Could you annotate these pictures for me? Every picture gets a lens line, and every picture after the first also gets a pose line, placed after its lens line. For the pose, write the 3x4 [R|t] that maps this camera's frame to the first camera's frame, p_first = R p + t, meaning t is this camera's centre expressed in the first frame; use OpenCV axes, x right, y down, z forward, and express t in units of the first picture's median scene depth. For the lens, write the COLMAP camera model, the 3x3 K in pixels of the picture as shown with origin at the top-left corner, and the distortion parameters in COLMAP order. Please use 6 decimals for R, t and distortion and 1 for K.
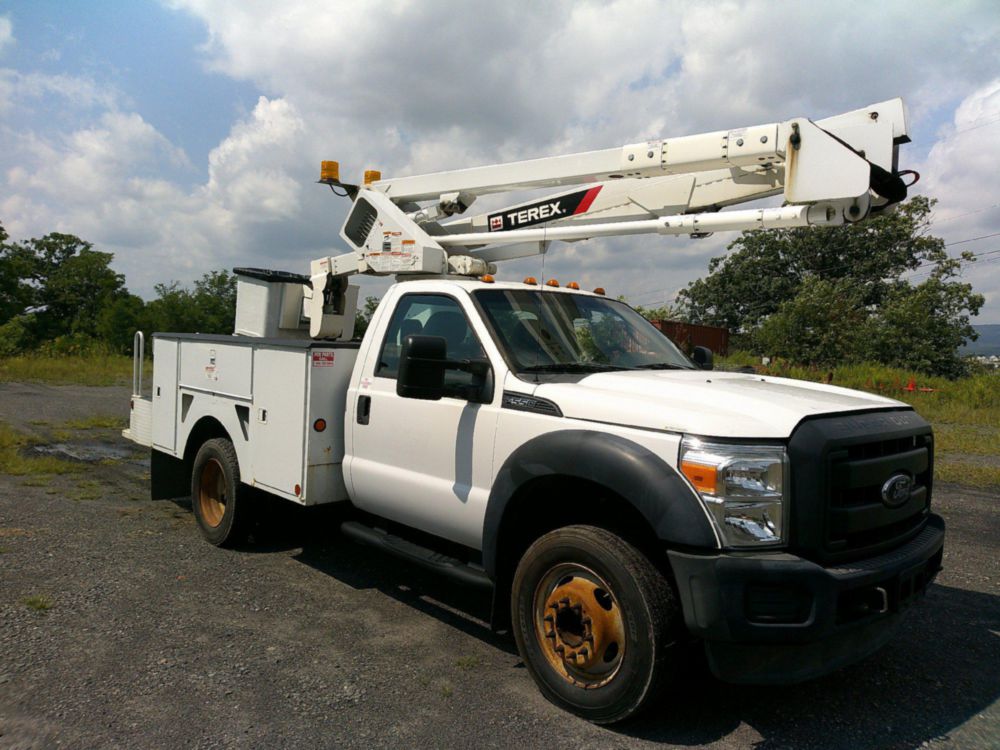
lens RADIAL K [[760.9, 0, 502.6], [0, 760.9, 373.8], [0, 0, 1]] dist [0.079668, -0.130200]
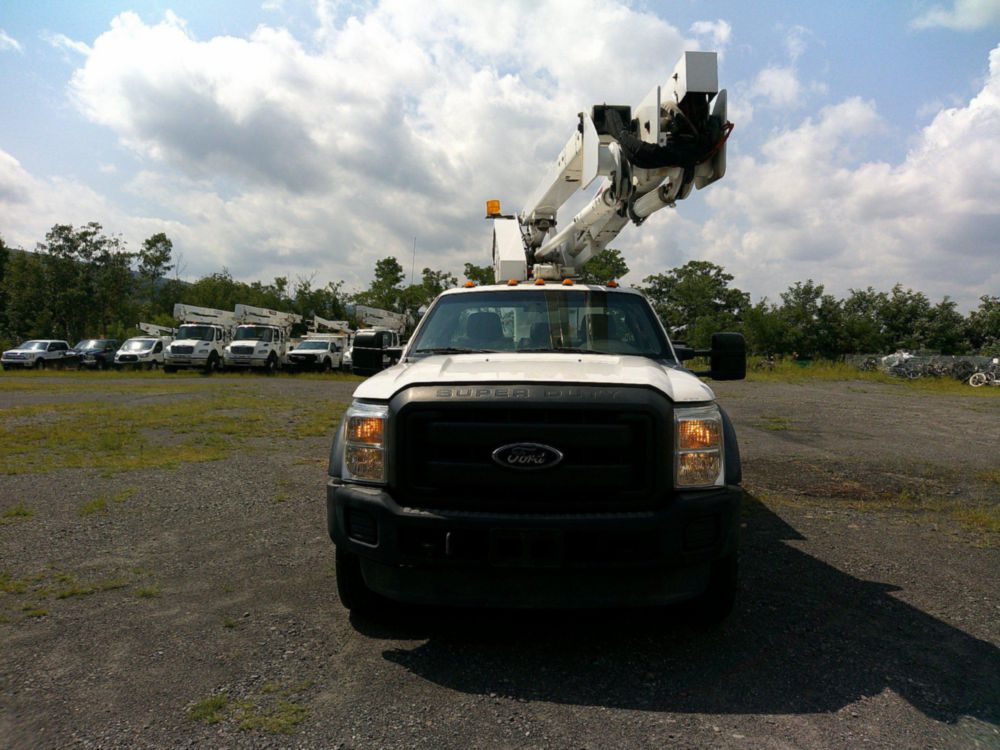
lens RADIAL K [[760.9, 0, 492.2], [0, 760.9, 365.8], [0, 0, 1]] dist [0.079668, -0.130200]
pose [[0.675666, -0.009169, -0.737151, 0.803360], [-0.011536, 0.999669, -0.023008, 0.032651], [0.737117, 0.024050, 0.675337, 0.161967]]
